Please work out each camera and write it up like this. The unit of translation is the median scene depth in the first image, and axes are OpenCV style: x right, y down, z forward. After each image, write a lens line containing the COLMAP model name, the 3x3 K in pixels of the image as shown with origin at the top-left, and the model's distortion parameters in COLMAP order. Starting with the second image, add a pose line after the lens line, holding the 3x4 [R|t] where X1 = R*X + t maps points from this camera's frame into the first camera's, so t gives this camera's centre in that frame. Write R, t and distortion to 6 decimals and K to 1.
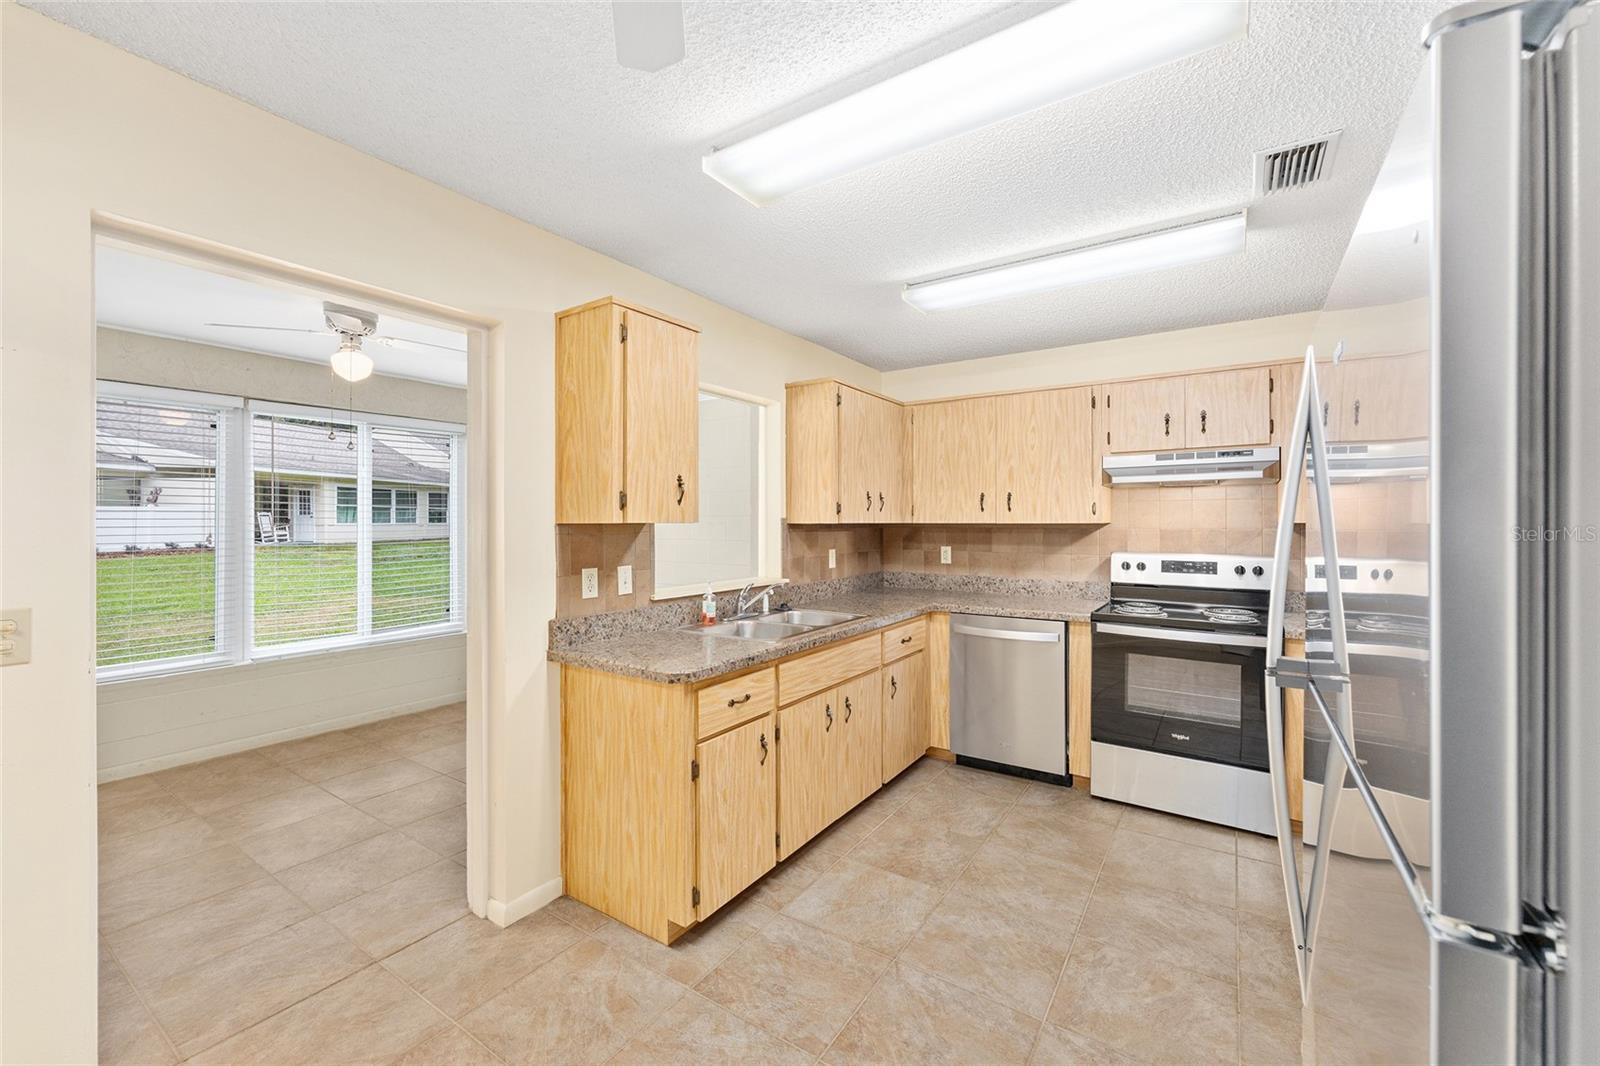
lens RADIAL K [[642.4, 0, 798.6], [0, 642.4, 524.6], [0, 0, 1]] dist [-0.003255, 0.000959]
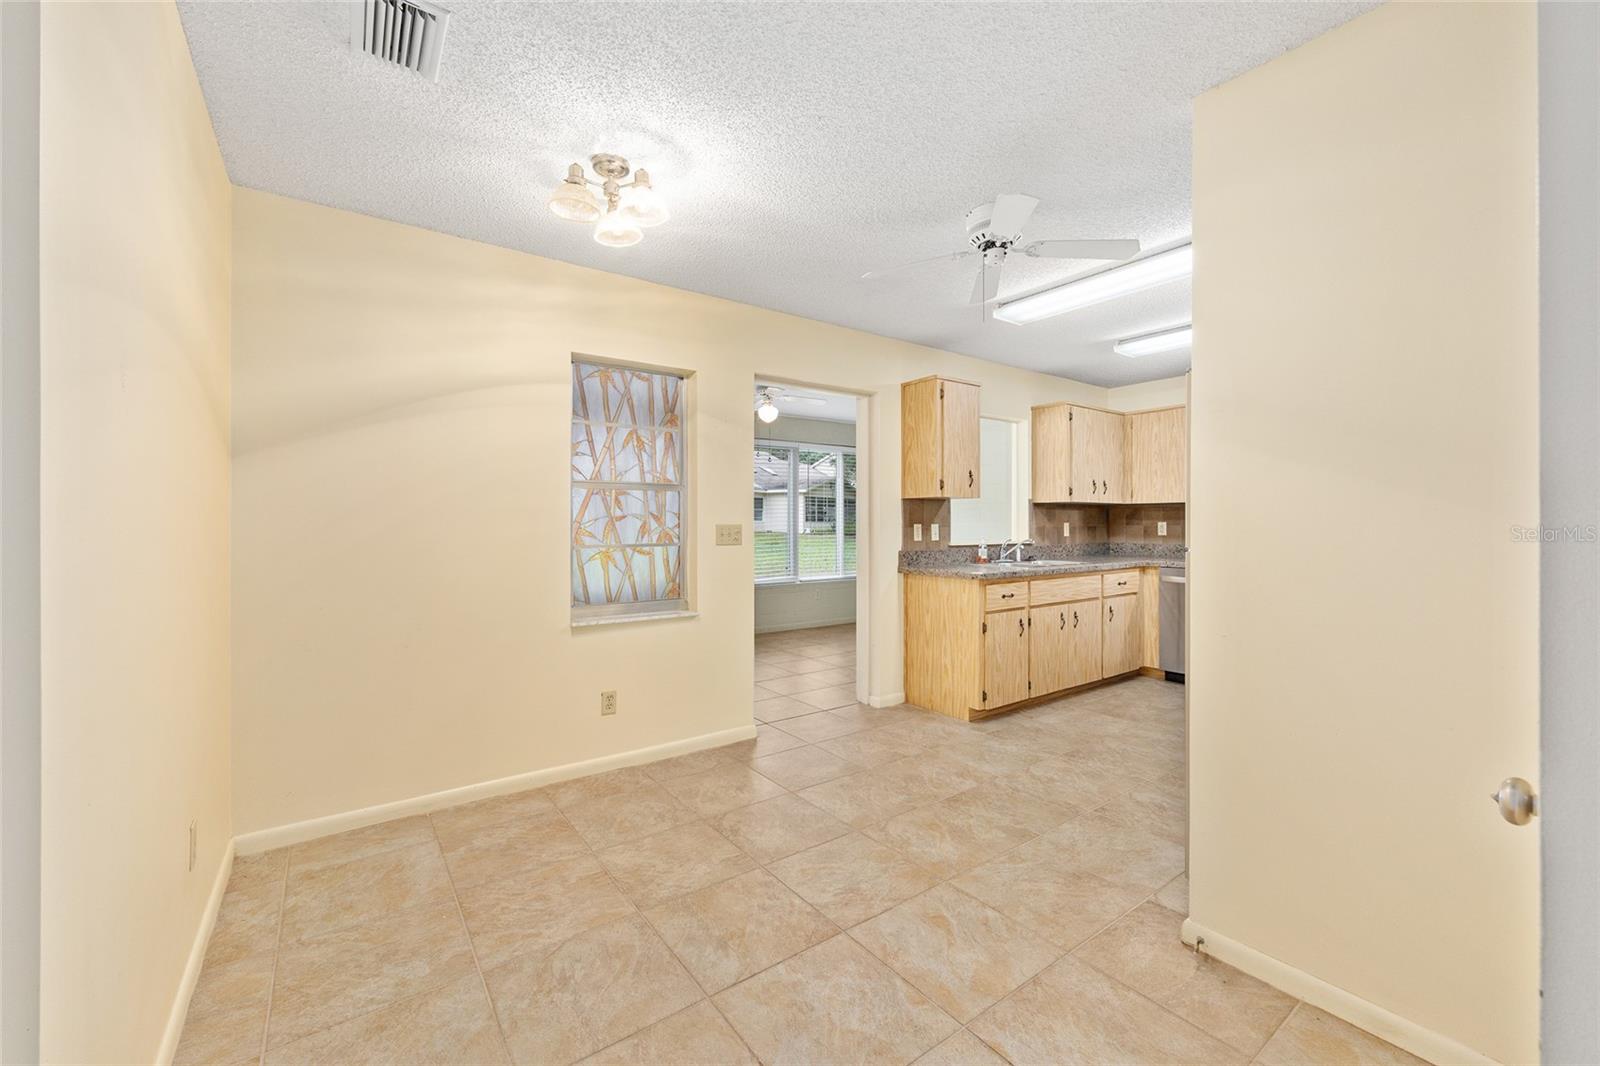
lens RADIAL K [[642.4, 0, 802.0], [0, 642.4, 520.7], [0, 0, 1]] dist [-0.003255, 0.000959]
pose [[0.940743, 0.001755, -0.339117, -0.021971], [-0.003647, 0.999981, -0.004942, 0.065194], [0.339102, 0.005885, 0.940731, -0.739727]]
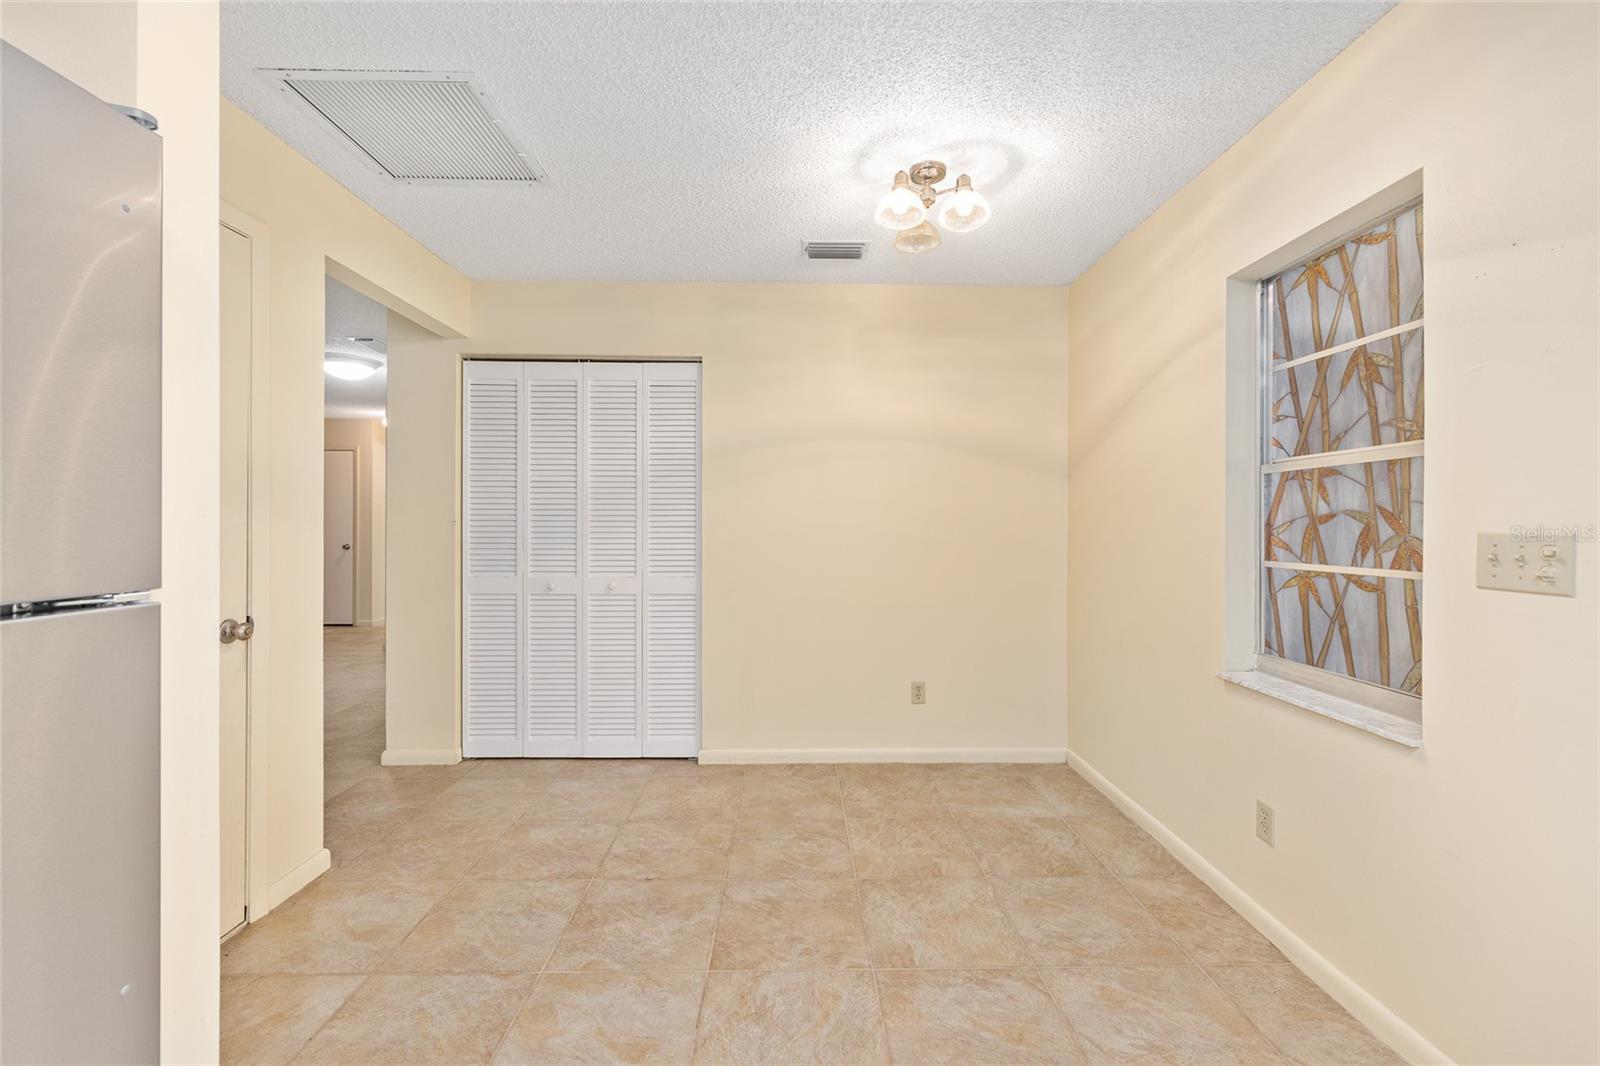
lens RADIAL K [[642.4, 0, 808.2], [0, 642.4, 523.8], [0, 0, 1]] dist [-0.003255, 0.000959]
pose [[-0.813962, 0.000958, -0.580917, 0.124016], [-0.001738, 0.999990, 0.004084, 0.056648], [0.580915, 0.004334, -0.813953, 1.154492]]
